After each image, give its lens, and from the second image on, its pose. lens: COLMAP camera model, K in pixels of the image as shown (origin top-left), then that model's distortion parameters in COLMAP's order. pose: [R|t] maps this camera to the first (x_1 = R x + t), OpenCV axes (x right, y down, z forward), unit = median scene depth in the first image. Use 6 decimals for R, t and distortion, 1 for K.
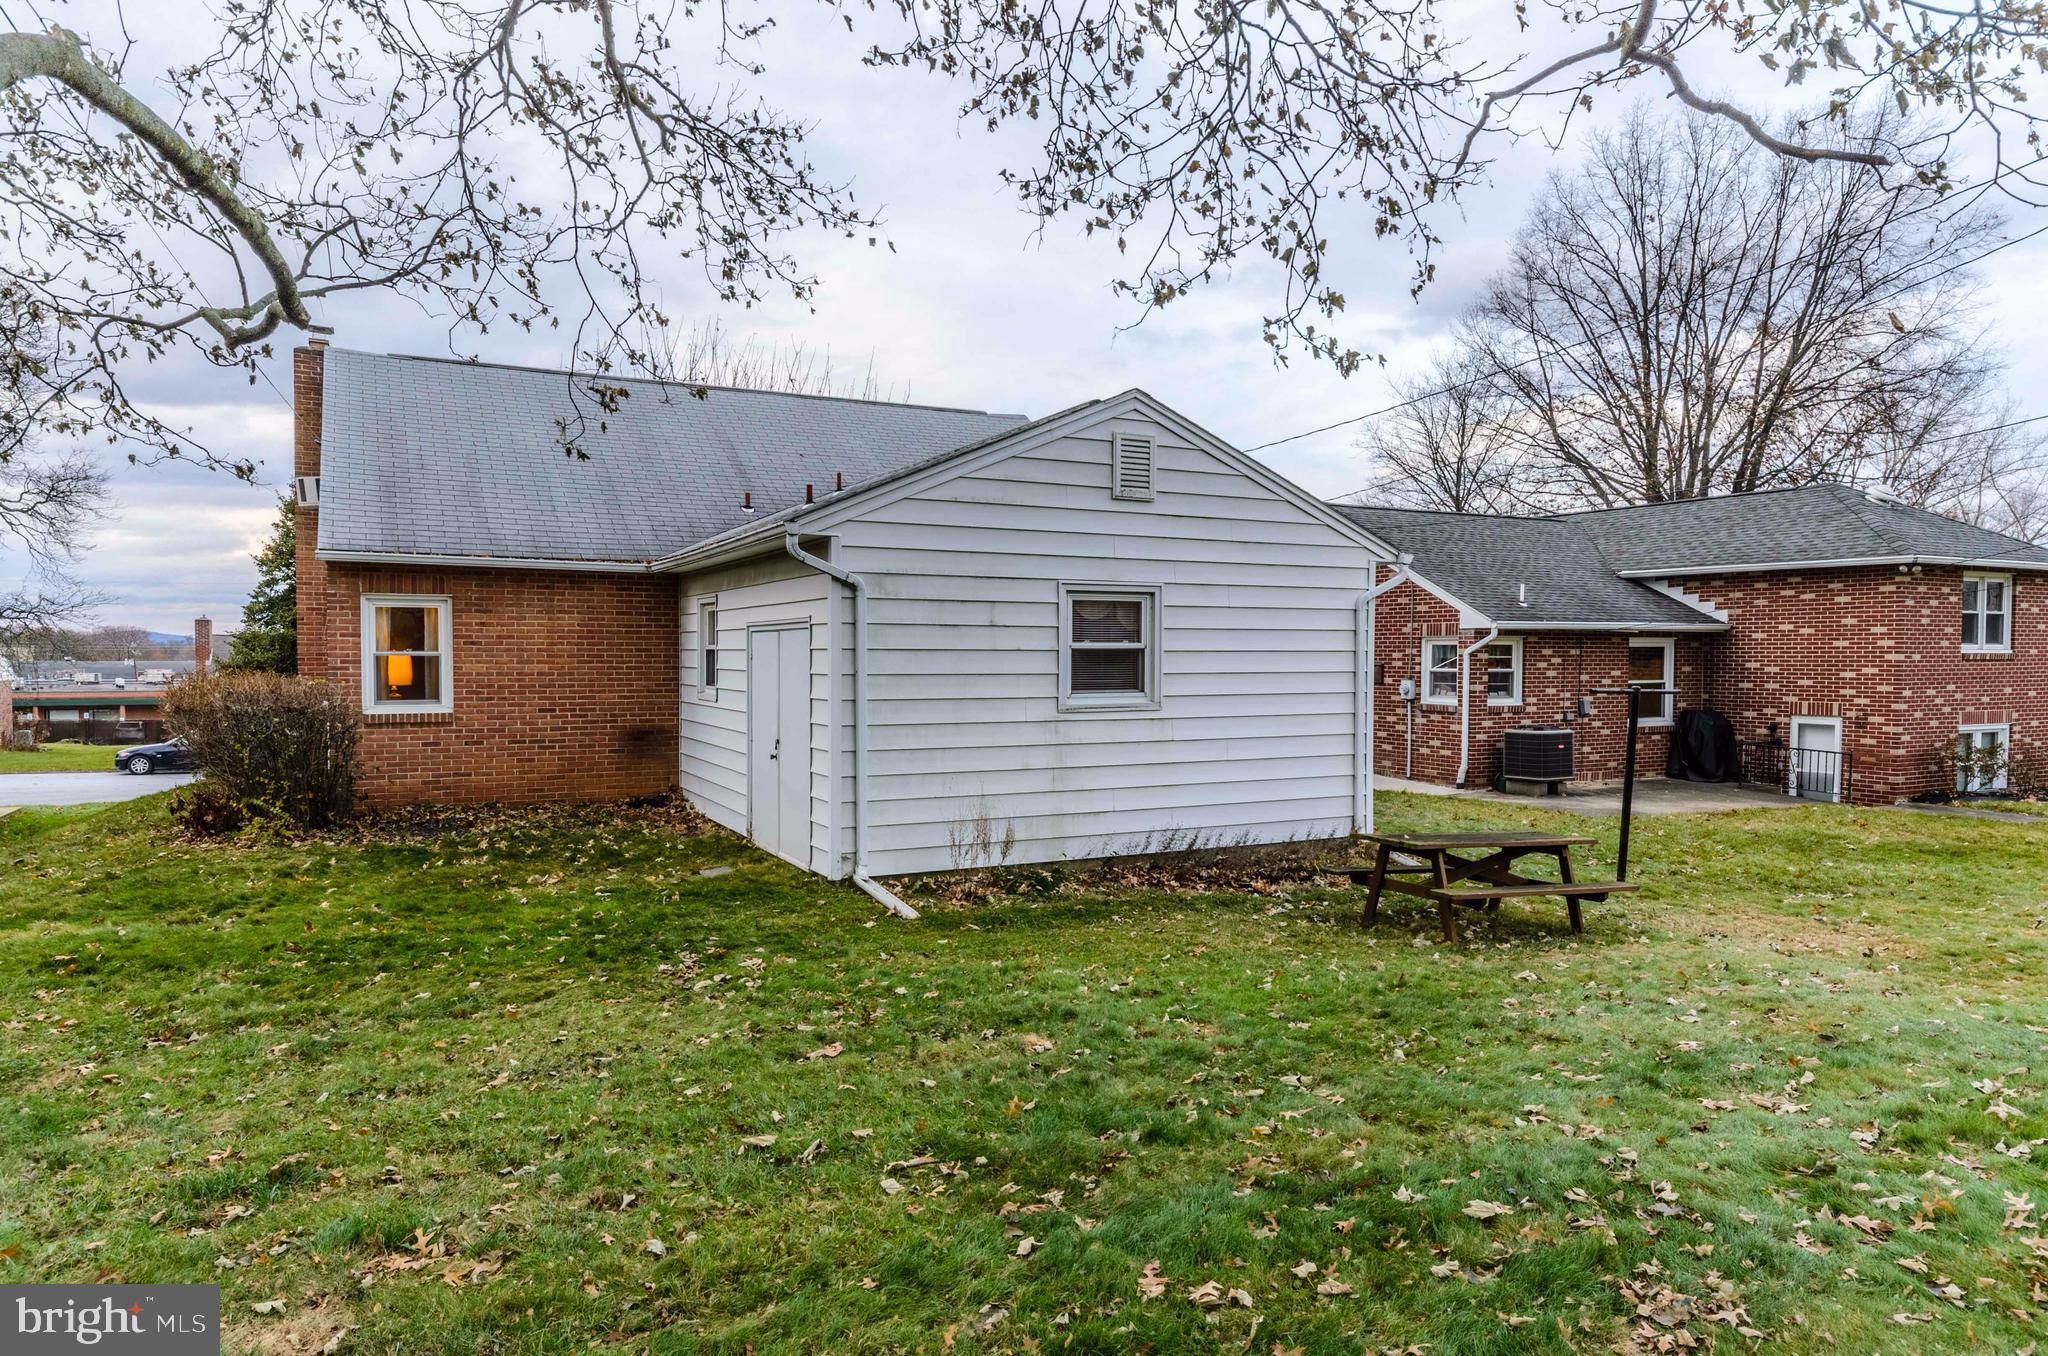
lens RADIAL K [[1274.3, 0, 1023.3], [0, 1274.3, 672.7], [0, 0, 1]] dist [0.000045, -0.000018]
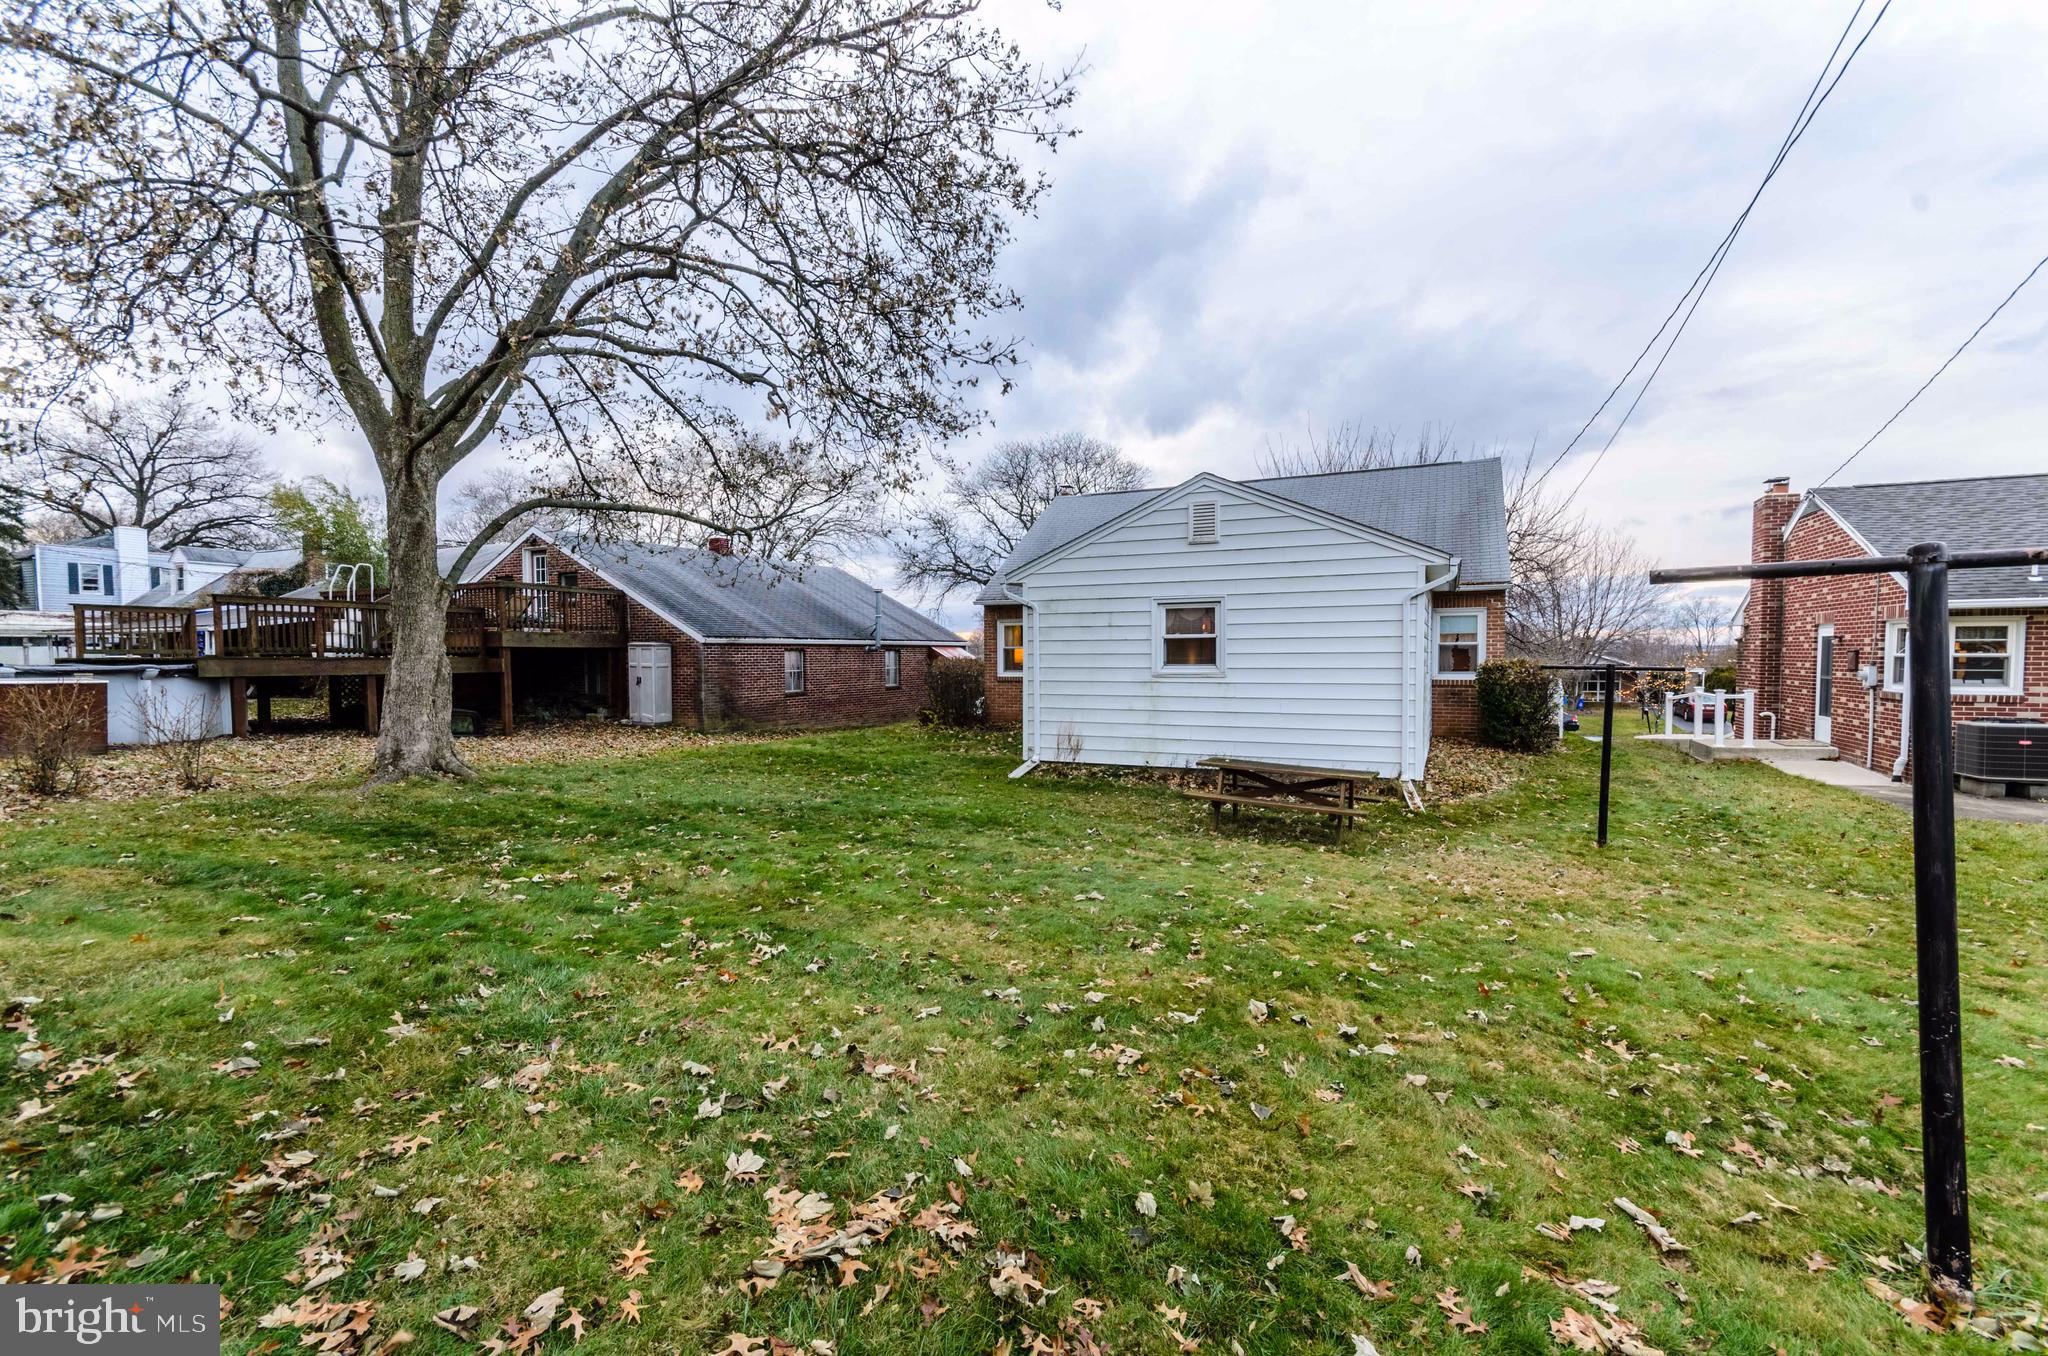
lens RADIAL K [[897.7, 0, 1027.1], [0, 897.7, 675.6], [0, 0, 1]] dist [0.018177, -0.001133]
pose [[0.607594, 0.013737, -0.794129, 0.829410], [-0.006242, 0.999902, 0.012520, 0.015279], [0.794224, -0.002651, 0.607620, 0.151160]]
